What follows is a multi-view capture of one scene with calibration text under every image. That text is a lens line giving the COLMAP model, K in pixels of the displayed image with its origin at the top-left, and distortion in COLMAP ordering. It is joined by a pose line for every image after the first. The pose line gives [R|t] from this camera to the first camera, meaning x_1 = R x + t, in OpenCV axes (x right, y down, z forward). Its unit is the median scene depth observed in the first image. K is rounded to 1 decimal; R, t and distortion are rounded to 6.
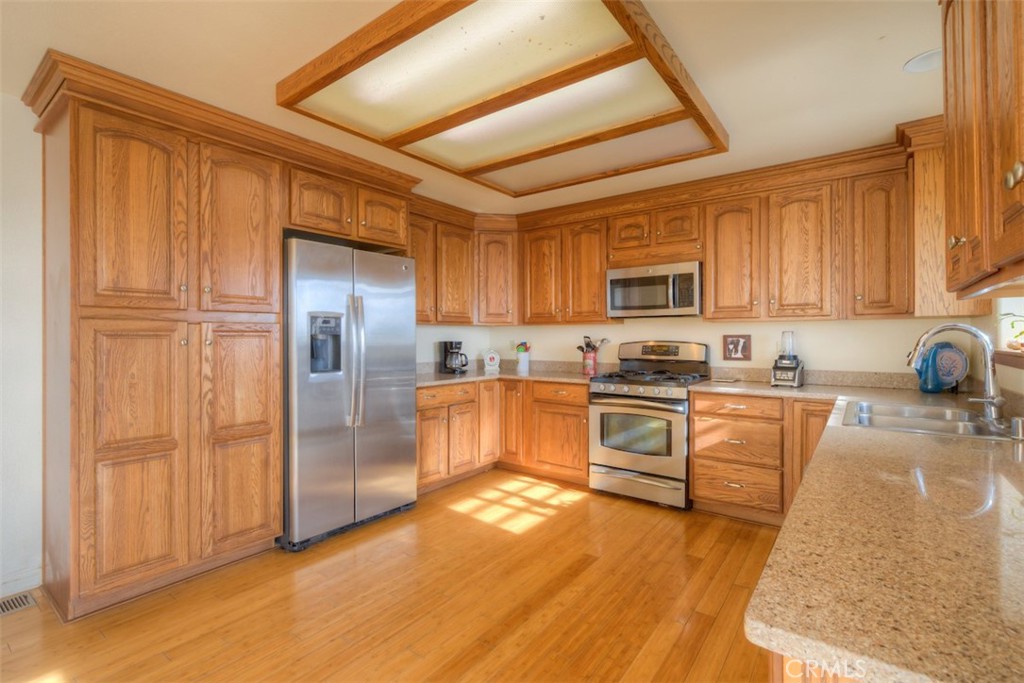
lens RADIAL K [[468.5, 0, 516.8], [0, 468.5, 335.4], [0, 0, 1]] dist [-0.003444, 0.000192]
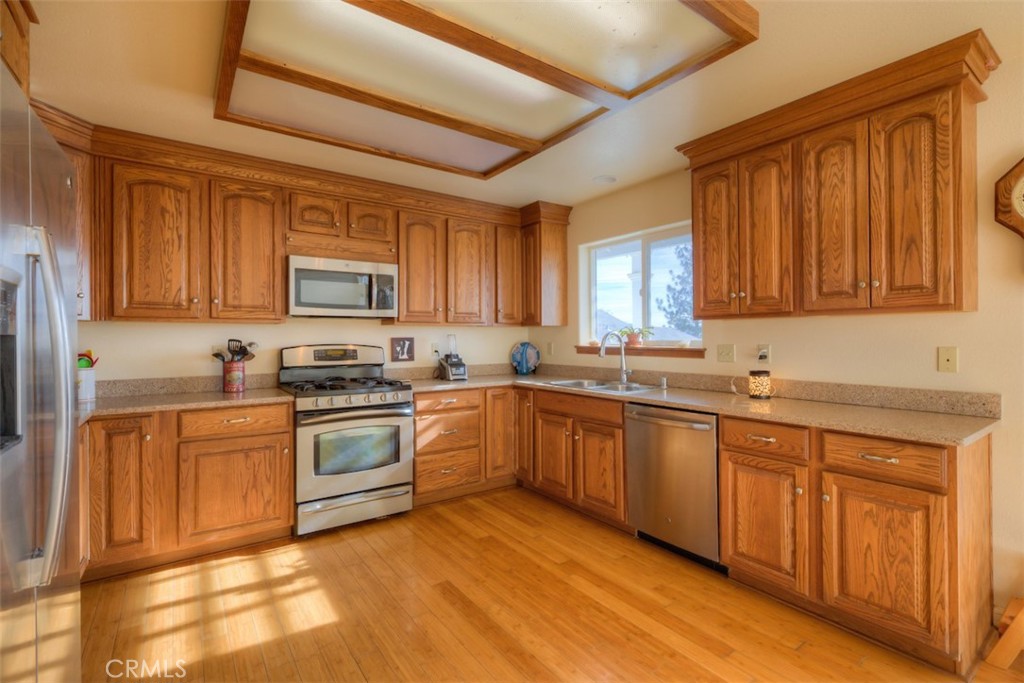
lens RADIAL K [[468.5, 0, 513.5], [0, 468.5, 335.2], [0, 0, 1]] dist [-0.003444, 0.000192]
pose [[0.302741, 0.006237, 0.953052, -0.495706], [0.002310, 0.999971, -0.007277, 0.002002], [-0.953070, 0.004404, 0.302718, 0.449414]]
